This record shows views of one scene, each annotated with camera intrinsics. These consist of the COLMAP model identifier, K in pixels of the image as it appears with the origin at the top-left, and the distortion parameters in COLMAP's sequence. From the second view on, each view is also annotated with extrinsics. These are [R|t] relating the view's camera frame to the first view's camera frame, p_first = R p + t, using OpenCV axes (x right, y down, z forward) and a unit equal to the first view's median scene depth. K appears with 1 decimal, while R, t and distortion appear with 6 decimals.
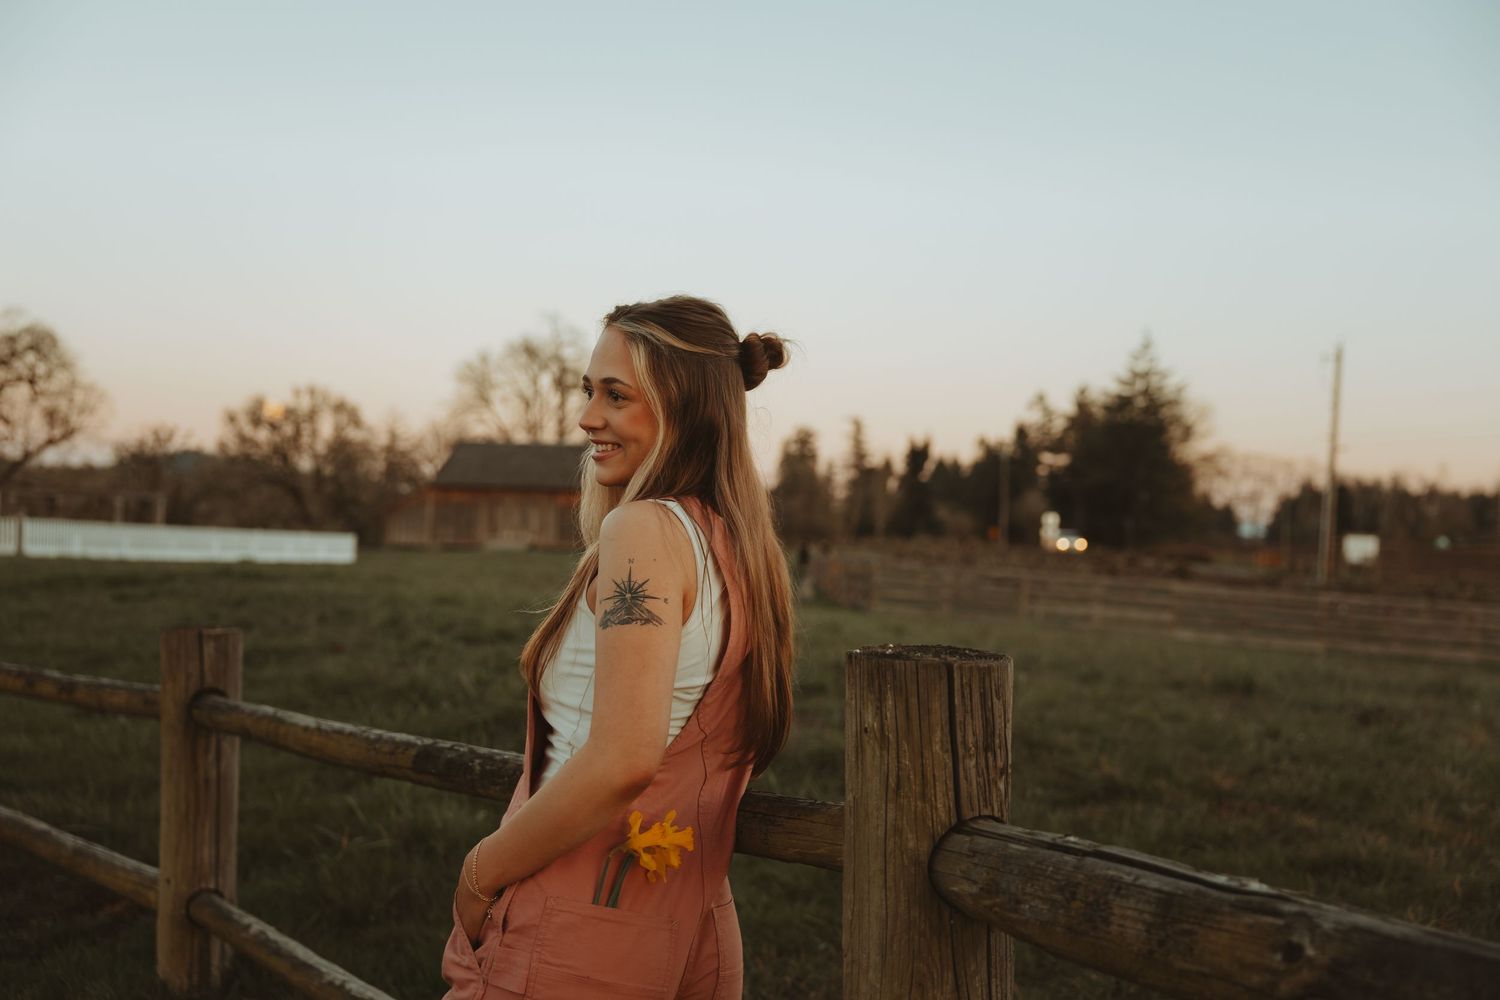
lens RADIAL K [[1736.8, 0, 708.9], [0, 1736.8, 561.1], [0, 0, 1]] dist [0.006015, 0.010599]
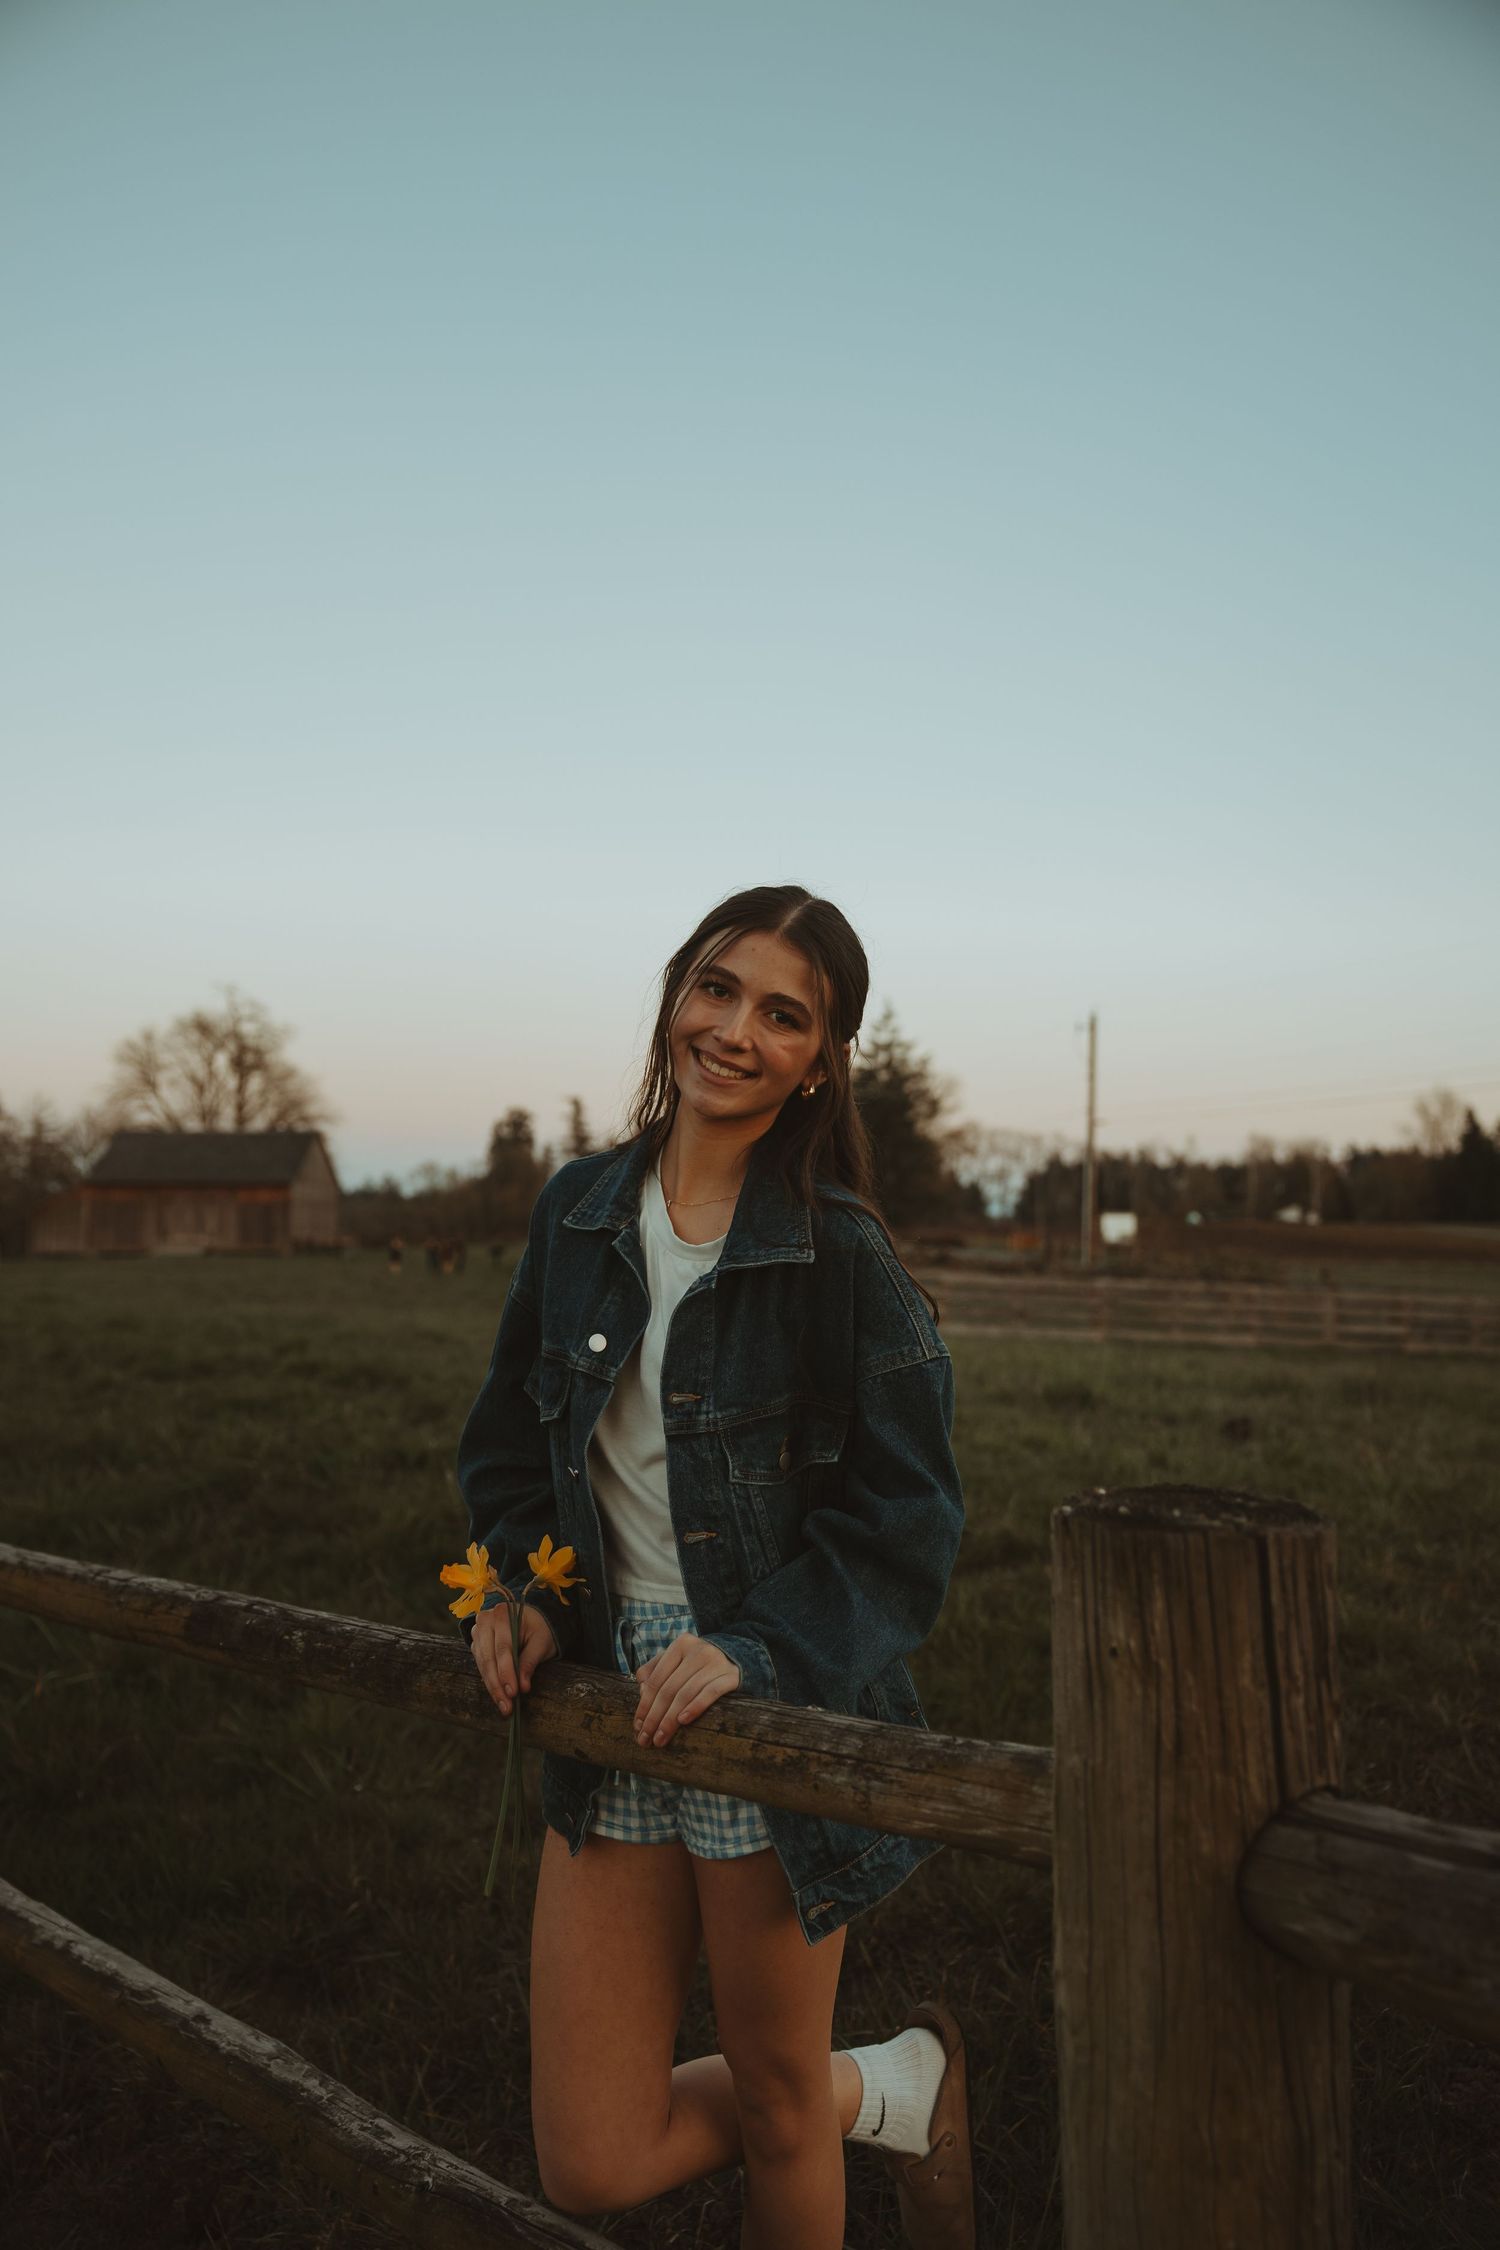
lens RADIAL K [[1914.3, 0, 758.9], [0, 1914.3, 1128.7], [0, 0, 1]] dist [-0.015874, 0.012687]
pose [[0.983339, -0.018274, 0.180861, -0.045460], [0.030096, 0.997570, -0.062837, -0.013537], [-0.179273, 0.067233, 0.981499, 0.121061]]
